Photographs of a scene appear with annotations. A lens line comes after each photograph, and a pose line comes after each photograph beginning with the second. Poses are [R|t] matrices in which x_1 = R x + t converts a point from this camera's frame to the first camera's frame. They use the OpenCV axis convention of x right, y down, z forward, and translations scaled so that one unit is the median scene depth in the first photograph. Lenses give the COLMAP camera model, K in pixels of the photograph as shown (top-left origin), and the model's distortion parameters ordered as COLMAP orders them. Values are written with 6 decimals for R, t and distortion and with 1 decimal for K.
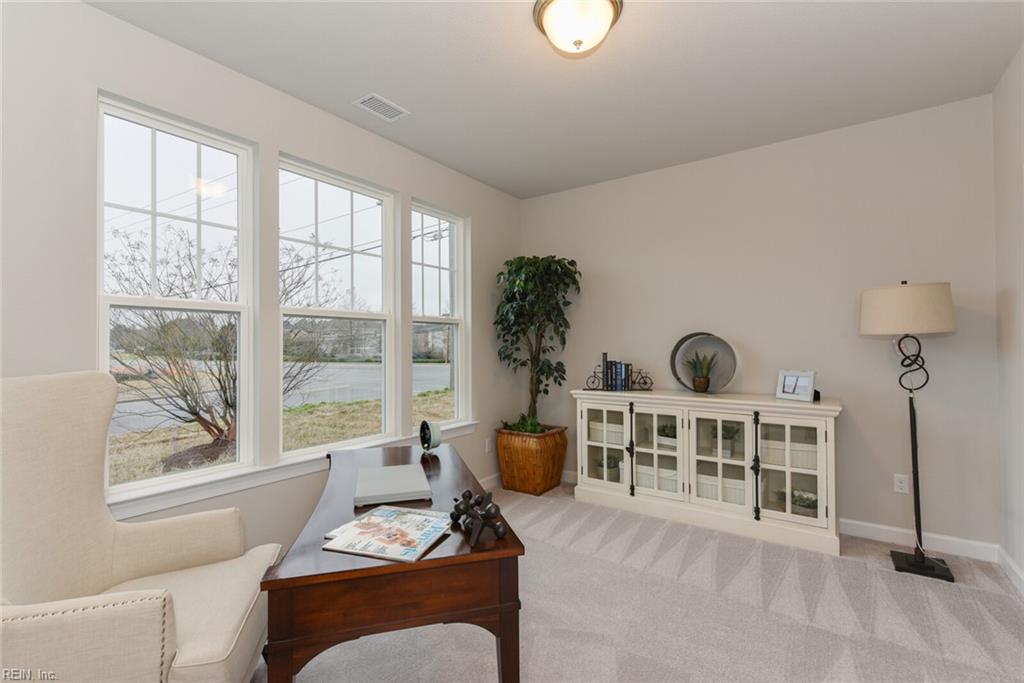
lens RADIAL K [[447.3, 0, 508.7], [0, 447.3, 338.8], [0, 0, 1]] dist [-0.001823, -0.000206]
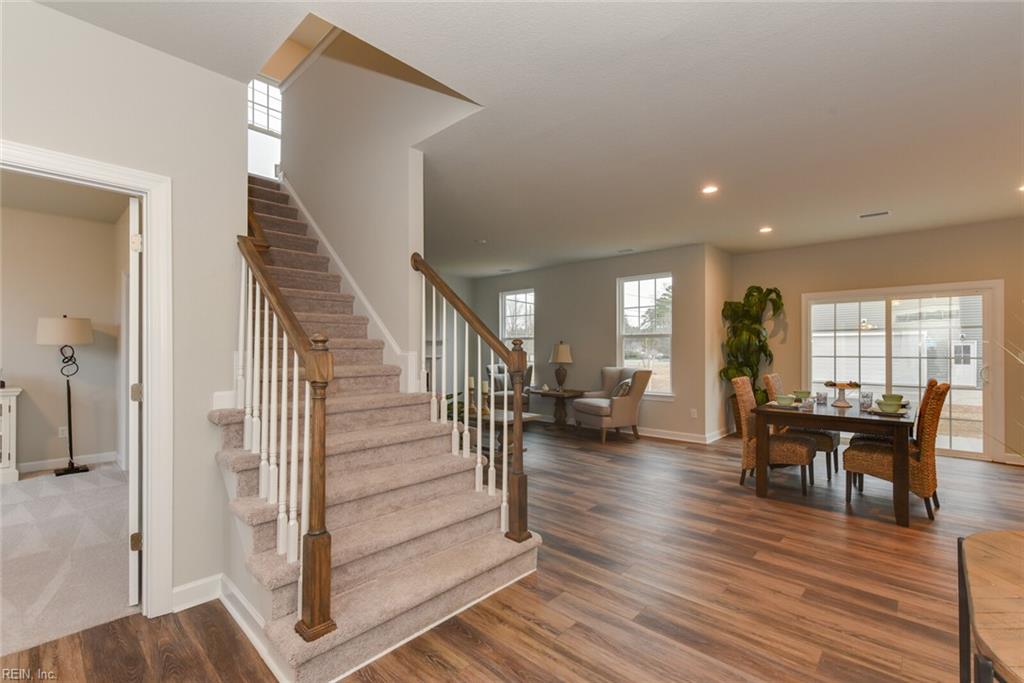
lens RADIAL K [[447.3, 0, 508.6], [0, 447.3, 343.9], [0, 0, 1]] dist [-0.001823, -0.000206]
pose [[0.131758, 0.017904, 0.991120, -0.642756], [-0.006821, 0.999830, -0.017154, 0.005104], [-0.991258, -0.004500, 0.131858, -0.986550]]
